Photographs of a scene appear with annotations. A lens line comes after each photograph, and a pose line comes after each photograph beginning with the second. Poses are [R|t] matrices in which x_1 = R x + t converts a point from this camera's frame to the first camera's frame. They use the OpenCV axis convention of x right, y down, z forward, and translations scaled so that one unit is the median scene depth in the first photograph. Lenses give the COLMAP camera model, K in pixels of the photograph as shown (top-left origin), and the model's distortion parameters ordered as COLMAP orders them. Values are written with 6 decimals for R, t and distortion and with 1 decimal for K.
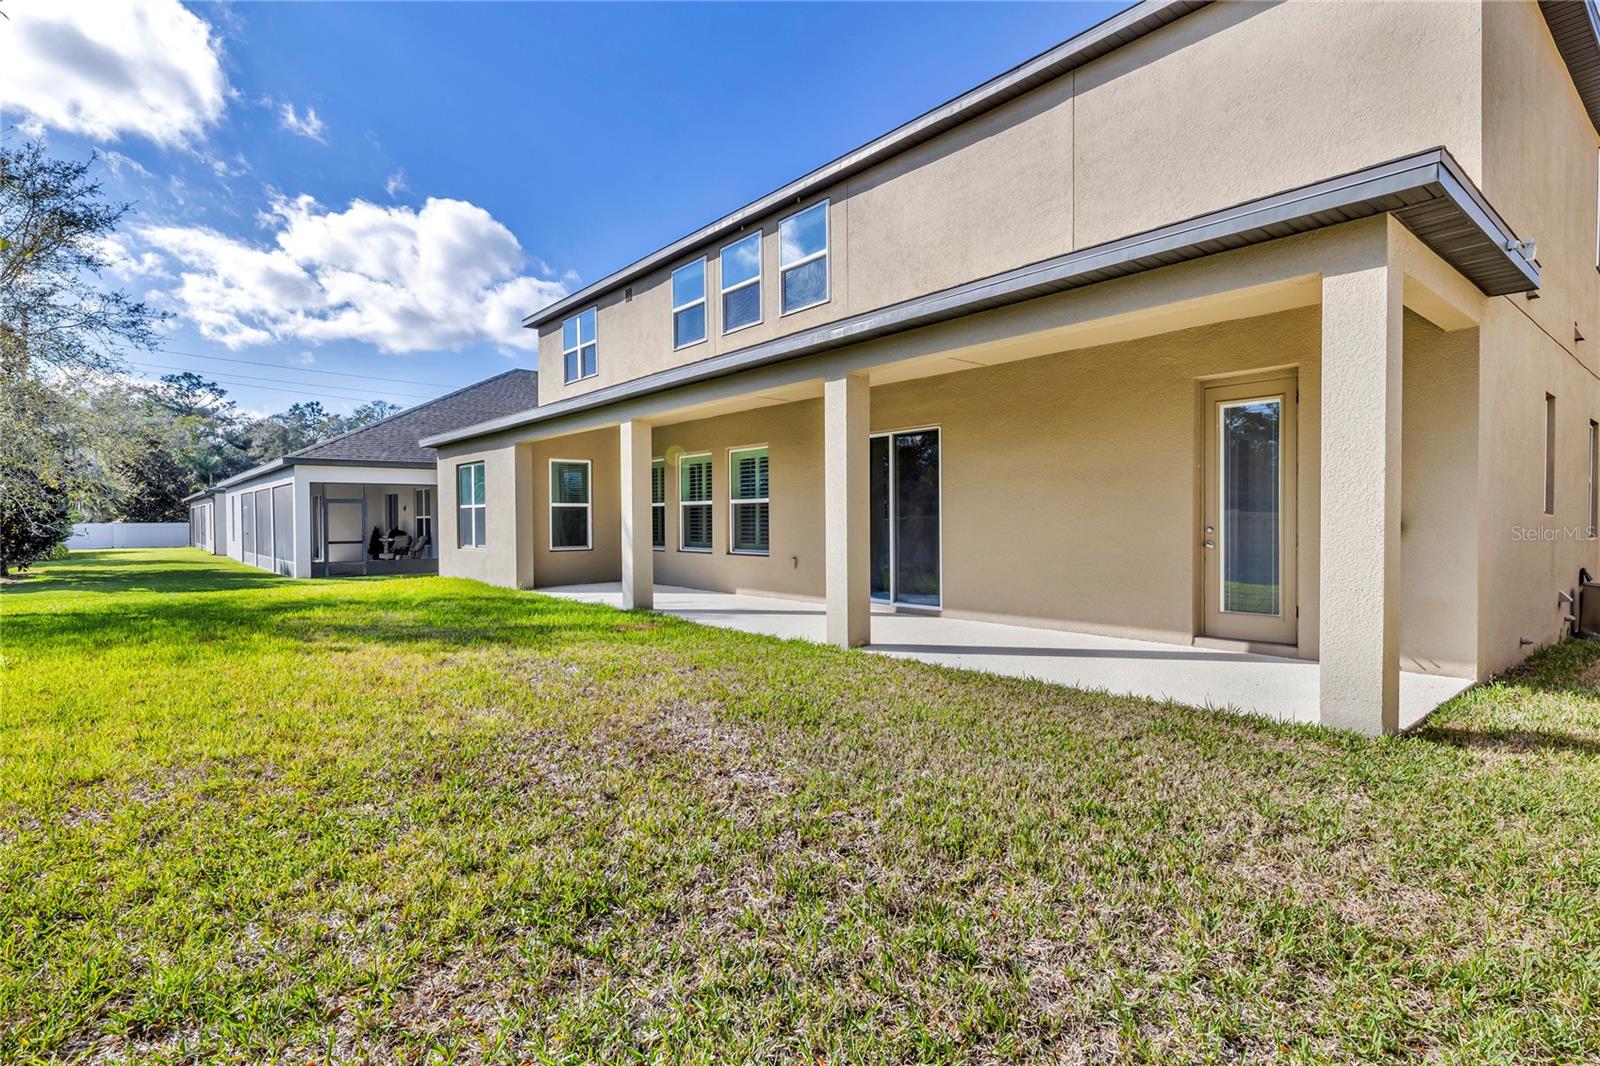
lens RADIAL K [[799.0, 0, 800.0], [0, 799.0, 533.0], [0, 0, 1]] dist [-0.001860, -0.000125]
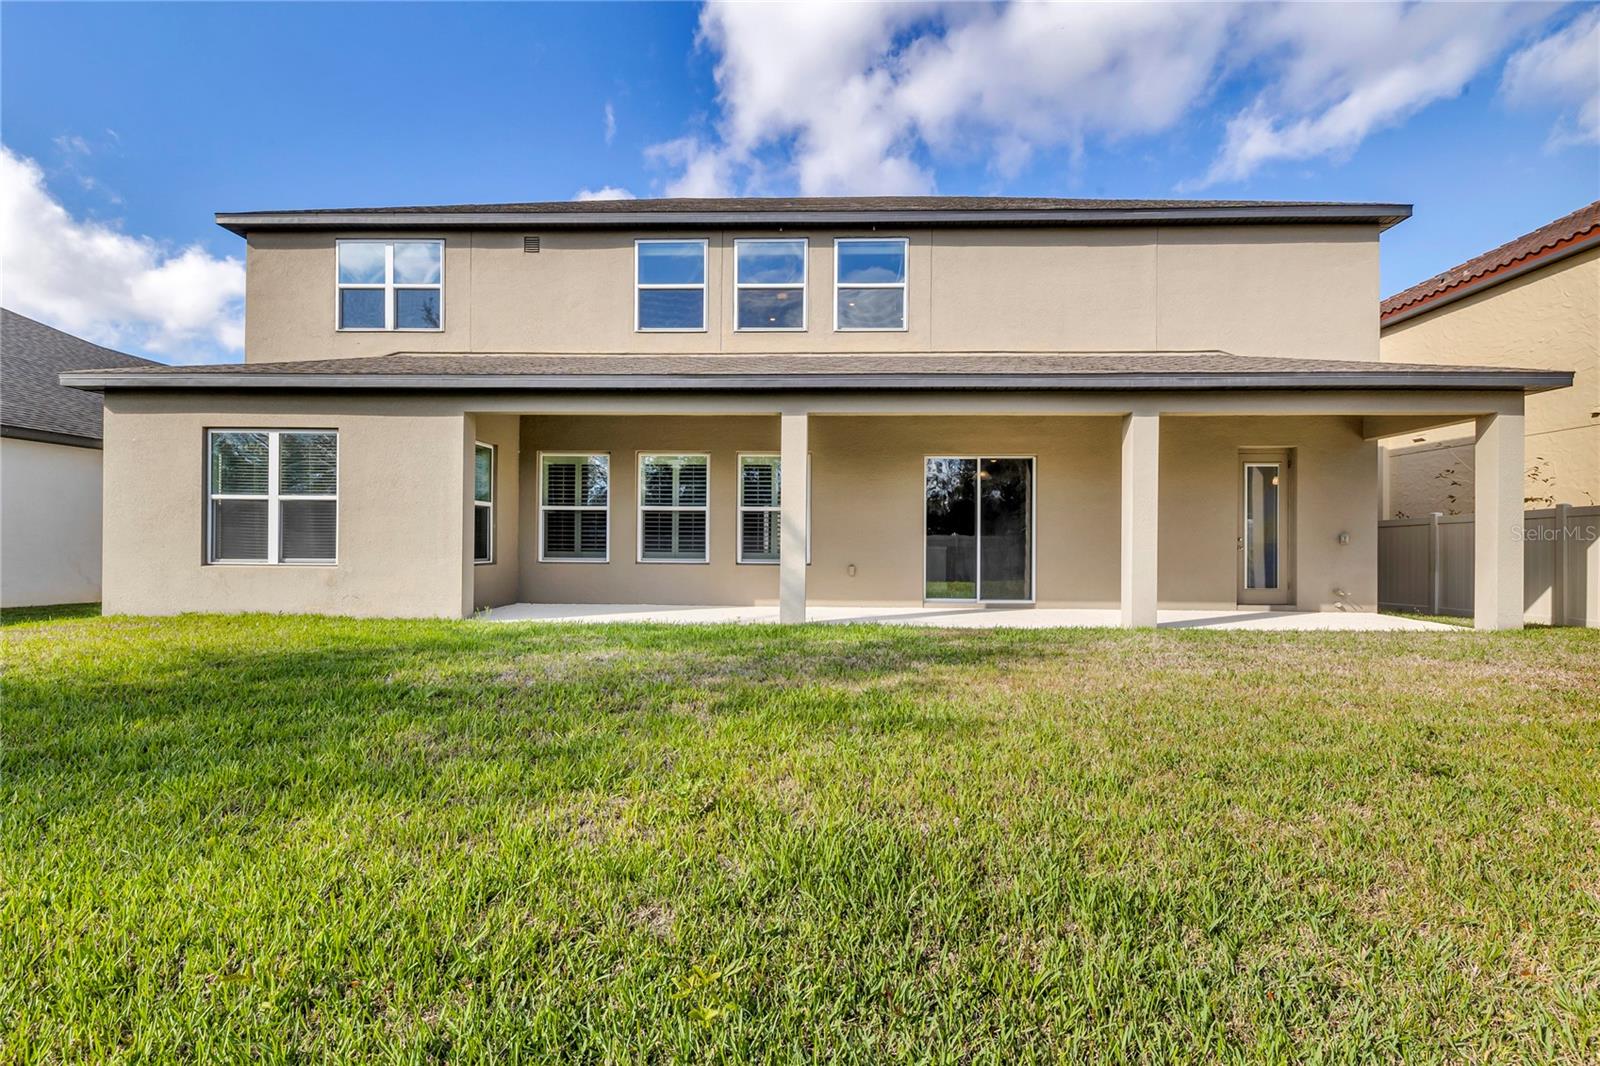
lens RADIAL K [[695.7, 0, 800.0], [0, 695.7, 533.0], [0, 0, 1]] dist [0.001064, -0.000036]
pose [[0.666825, 0.021250, 0.744911, -0.692546], [0.000840, 0.999571, -0.029267, 0.014267], [-0.745214, 0.020141, 0.666521, 0.430249]]
